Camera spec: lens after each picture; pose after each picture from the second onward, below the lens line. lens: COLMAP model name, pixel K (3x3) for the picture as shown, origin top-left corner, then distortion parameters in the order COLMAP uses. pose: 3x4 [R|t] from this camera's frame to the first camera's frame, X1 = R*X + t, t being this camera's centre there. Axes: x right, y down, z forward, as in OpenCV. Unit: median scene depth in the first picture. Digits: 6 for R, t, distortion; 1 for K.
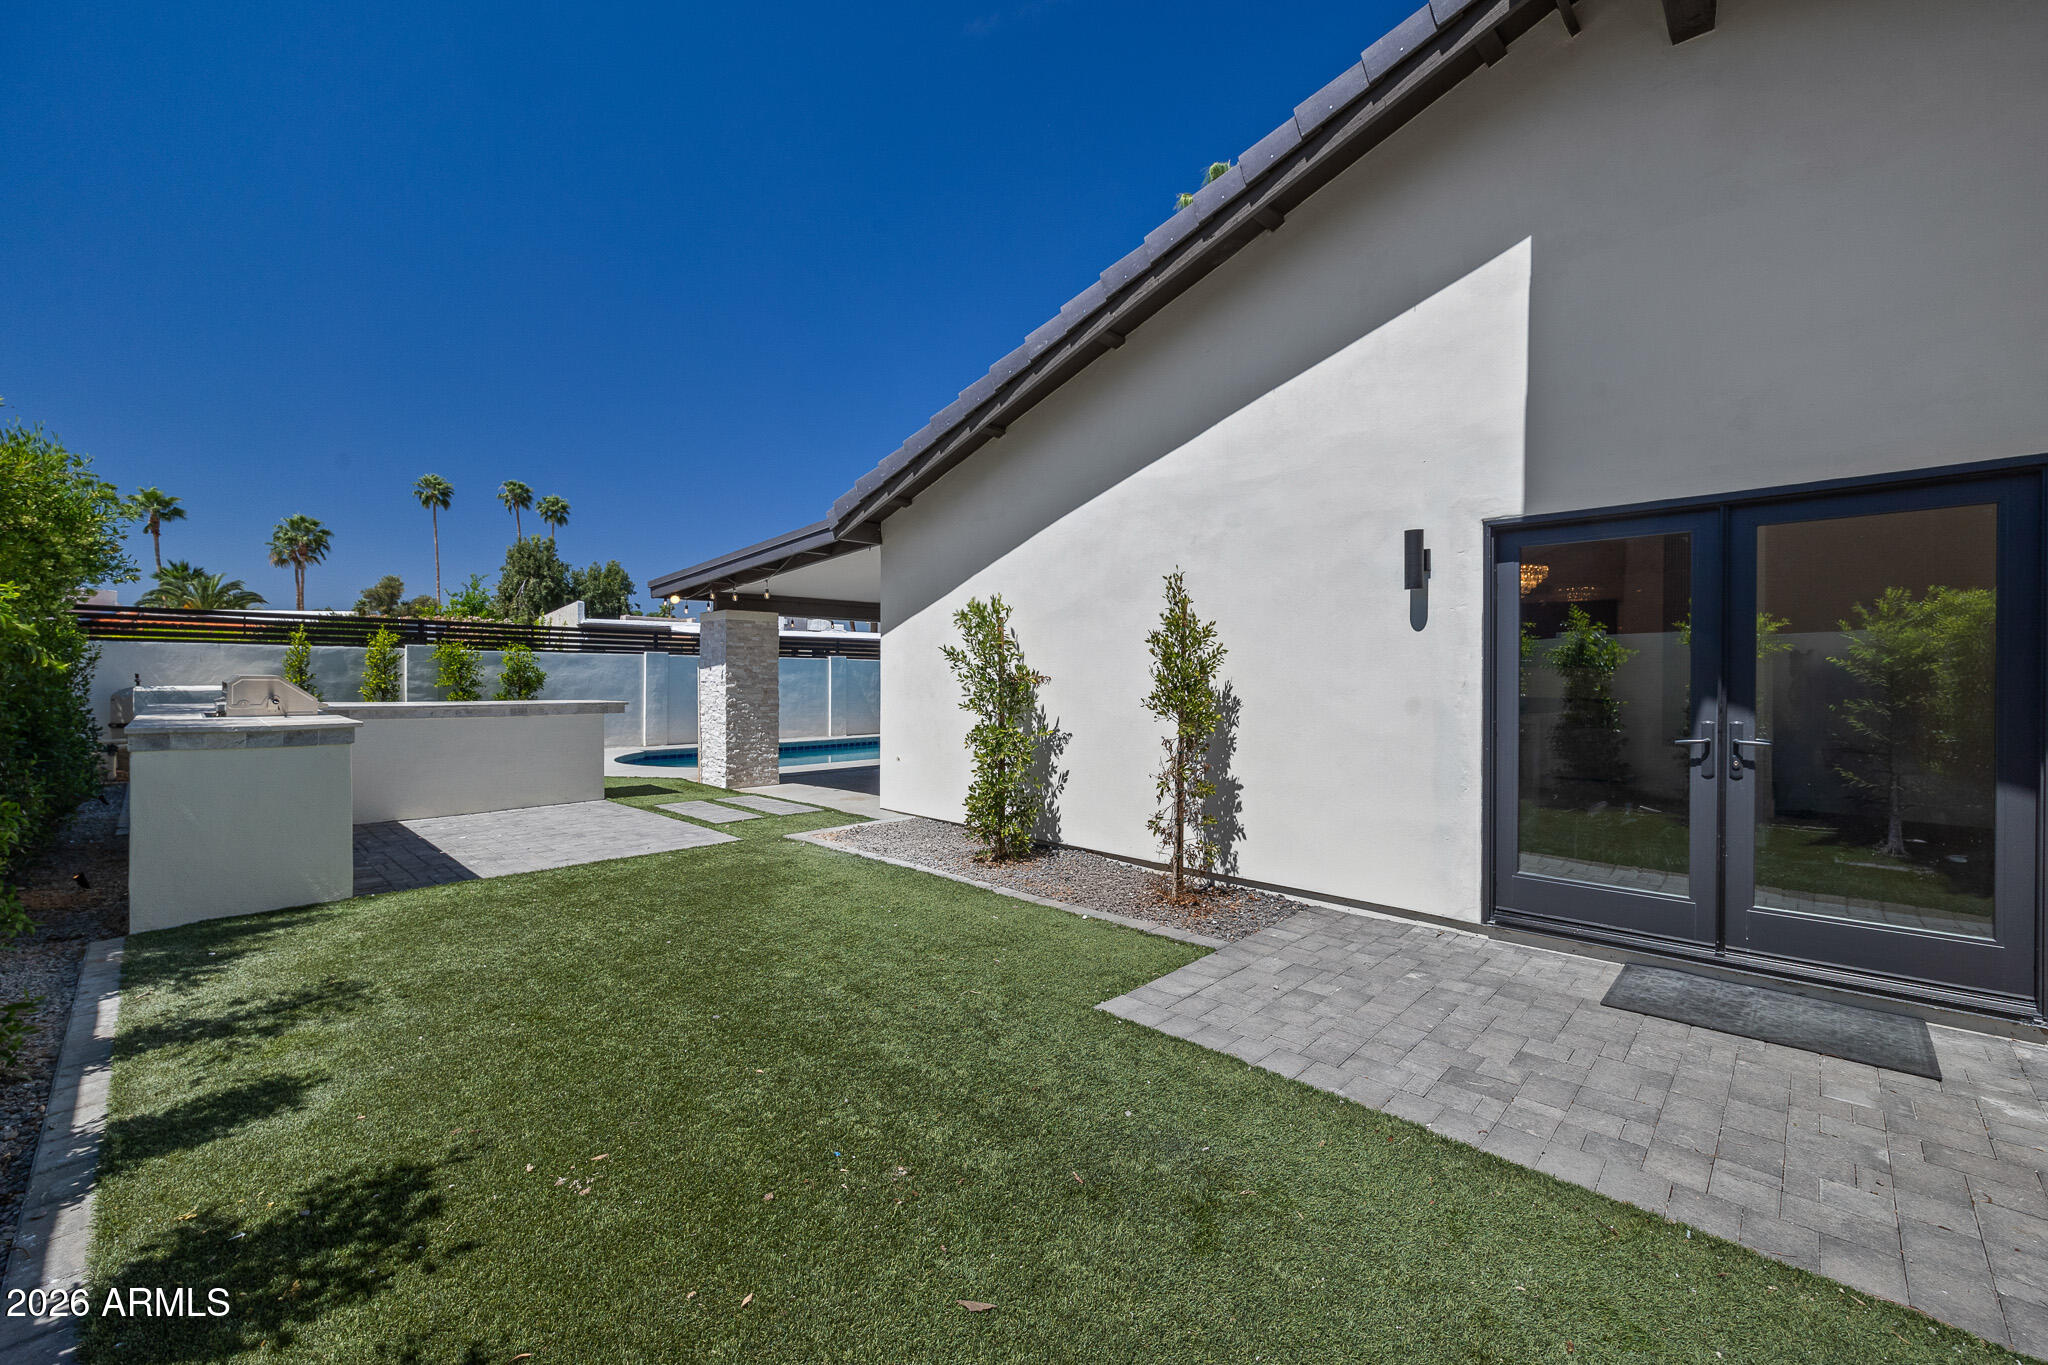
lens RADIAL K [[828.2, 0, 1020.4], [0, 828.2, 674.4], [0, 0, 1]] dist [-0.000181, -0.000148]
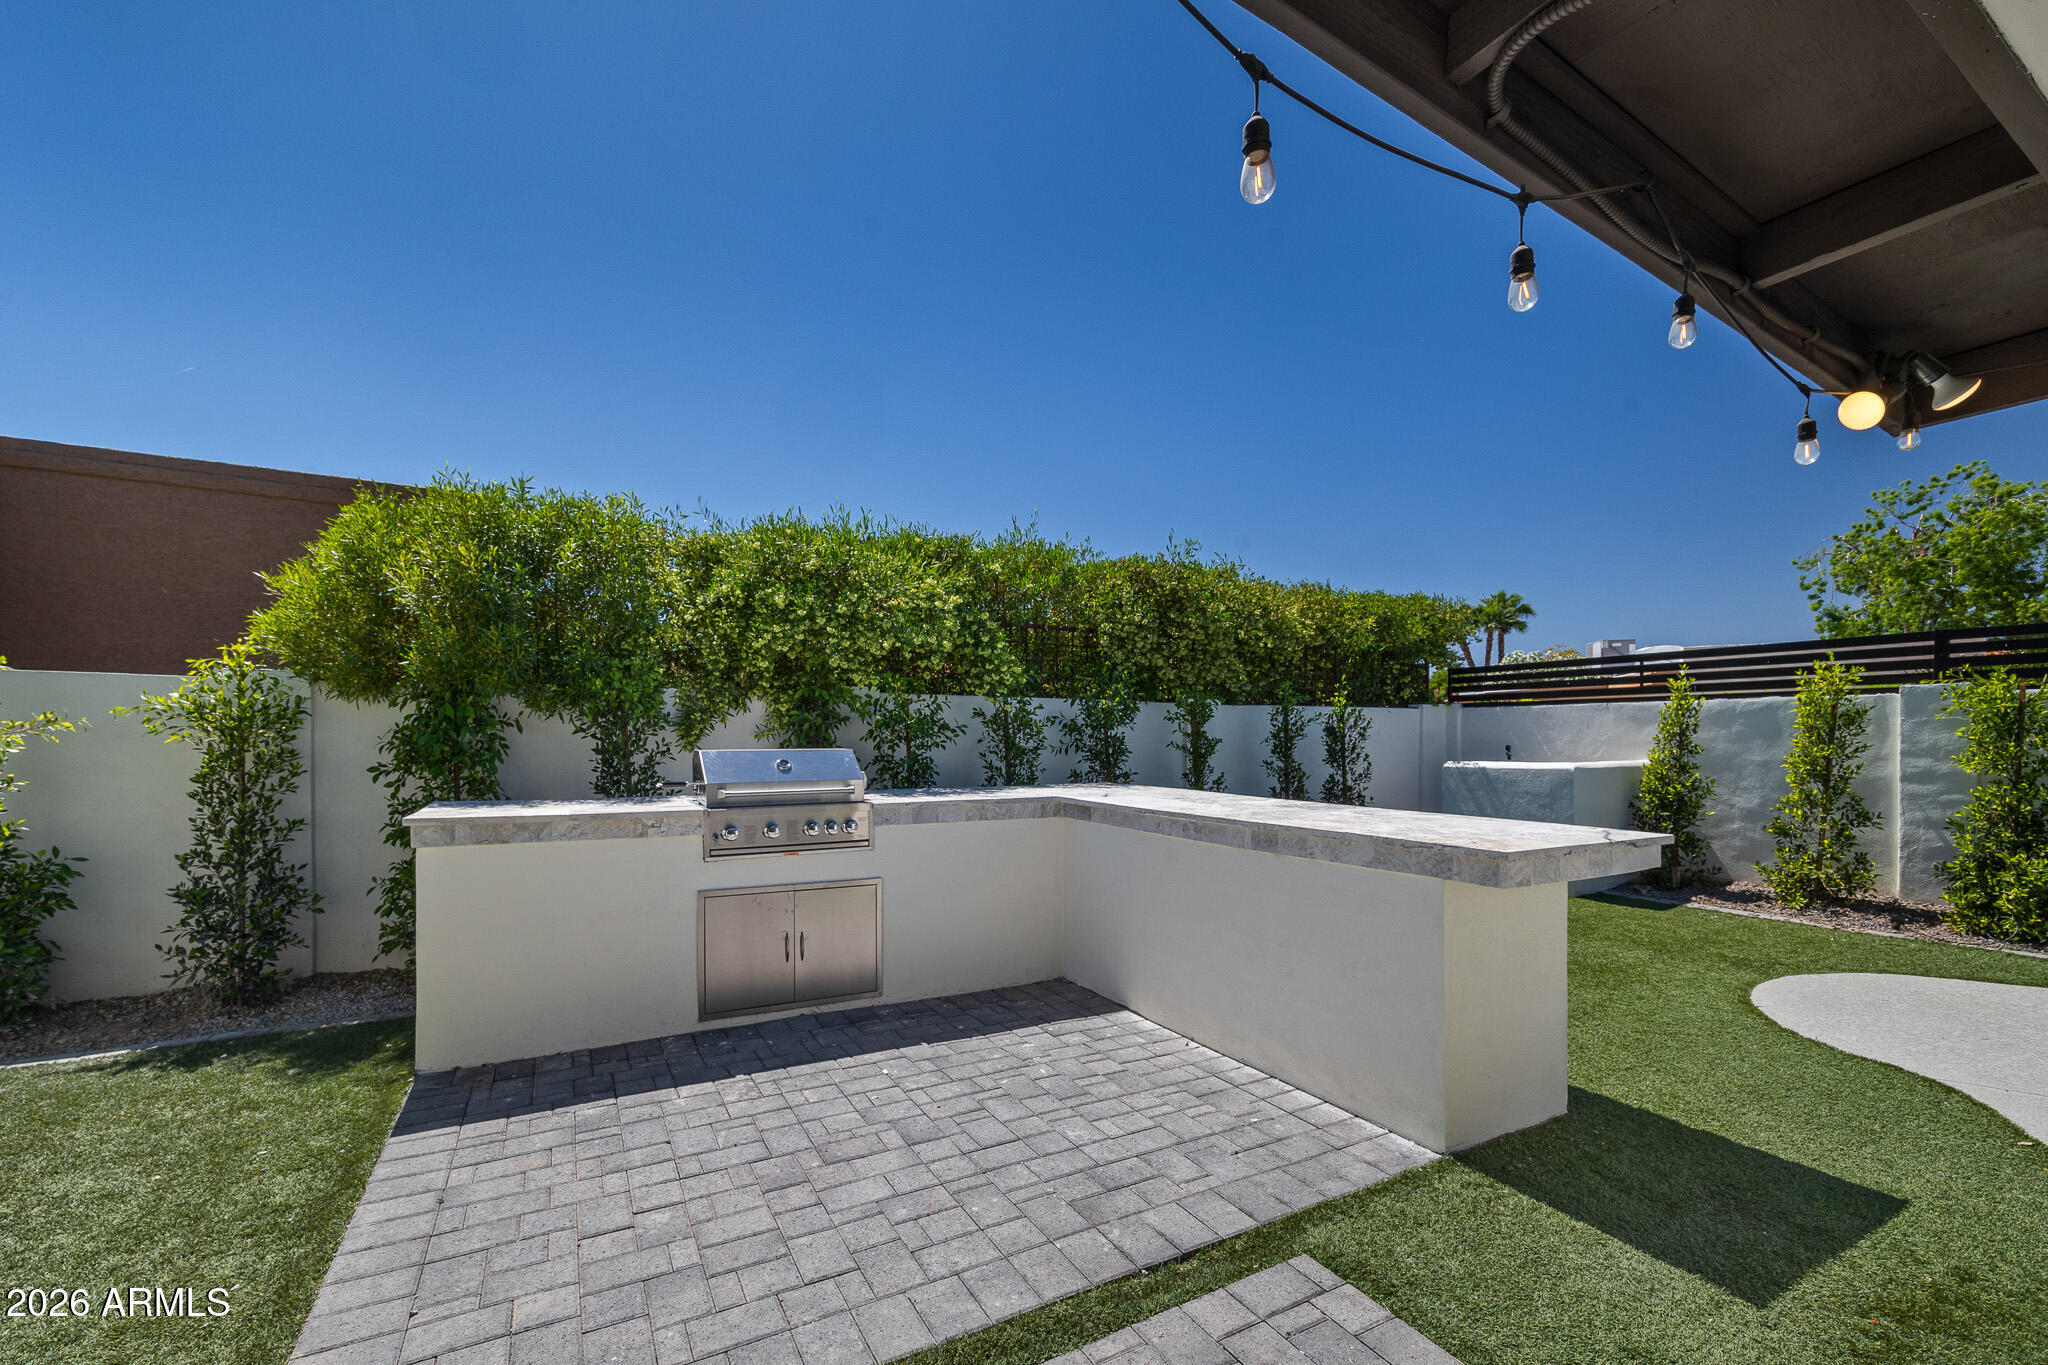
lens RADIAL K [[848.2, 0, 1027.9], [0, 848.2, 760.4], [0, 0, 1]] dist [-0.000692, -0.000132]
pose [[-0.283724, 0.017478, -0.958747, -0.115042], [0.002069, 0.999843, 0.017615, -0.001136], [0.958904, 0.003015, -0.283716, 0.736509]]
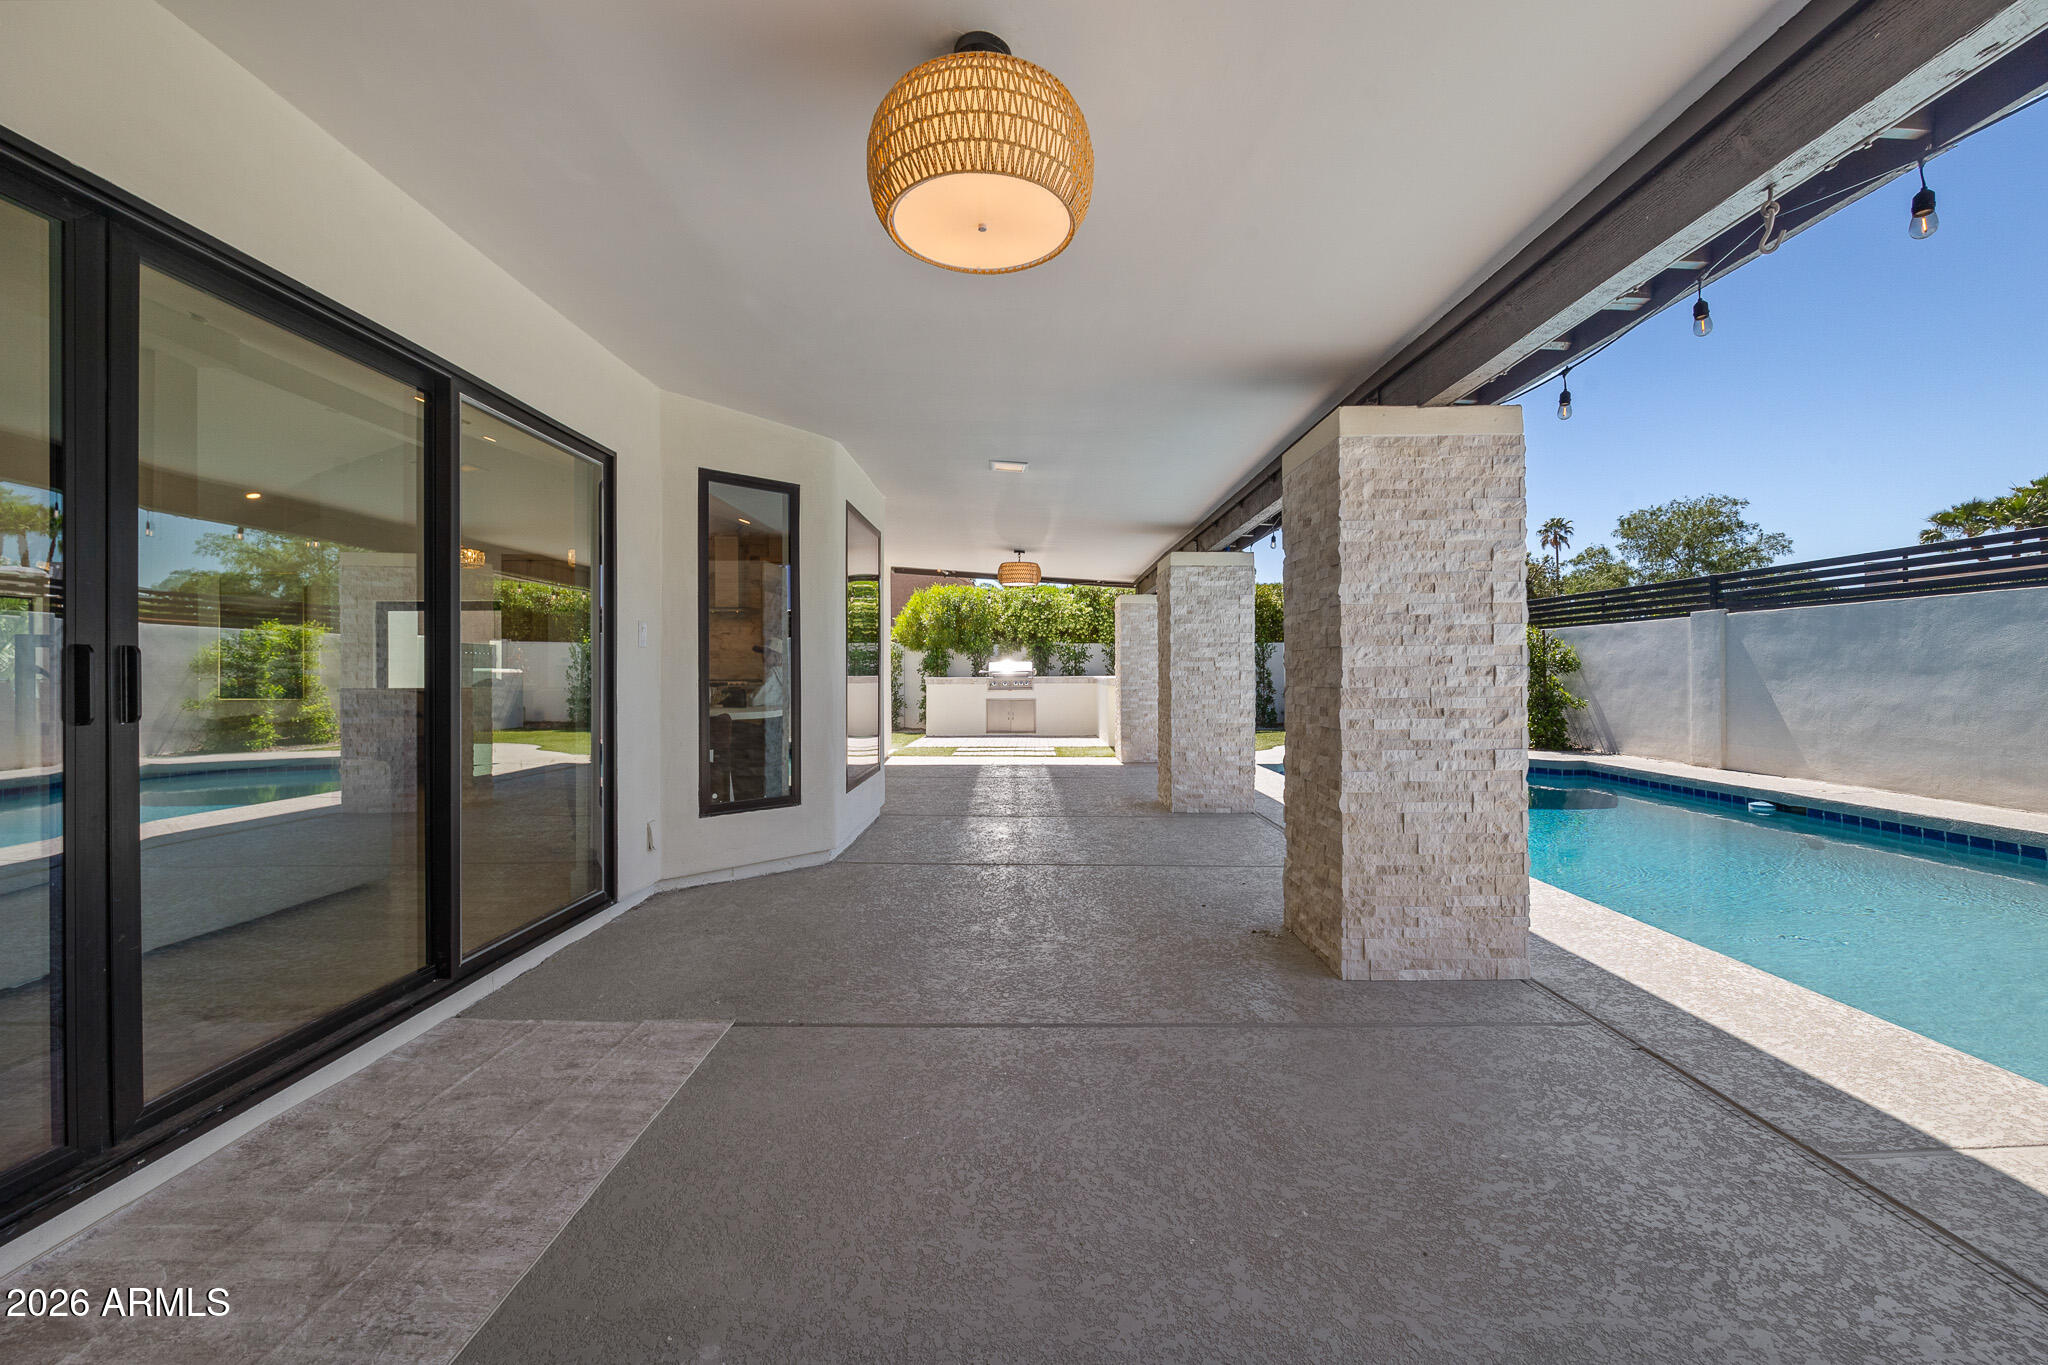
lens RADIAL K [[832.3, 0, 1024.3], [0, 832.3, 677.6], [0, 0, 1]] dist [0.000918, 0.000306]
pose [[-0.716437, 0.000963, -0.697651, 0.478757], [0.007234, 0.999956, -0.006049, 0.034029], [0.697614, -0.009380, -0.716412, 1.508867]]
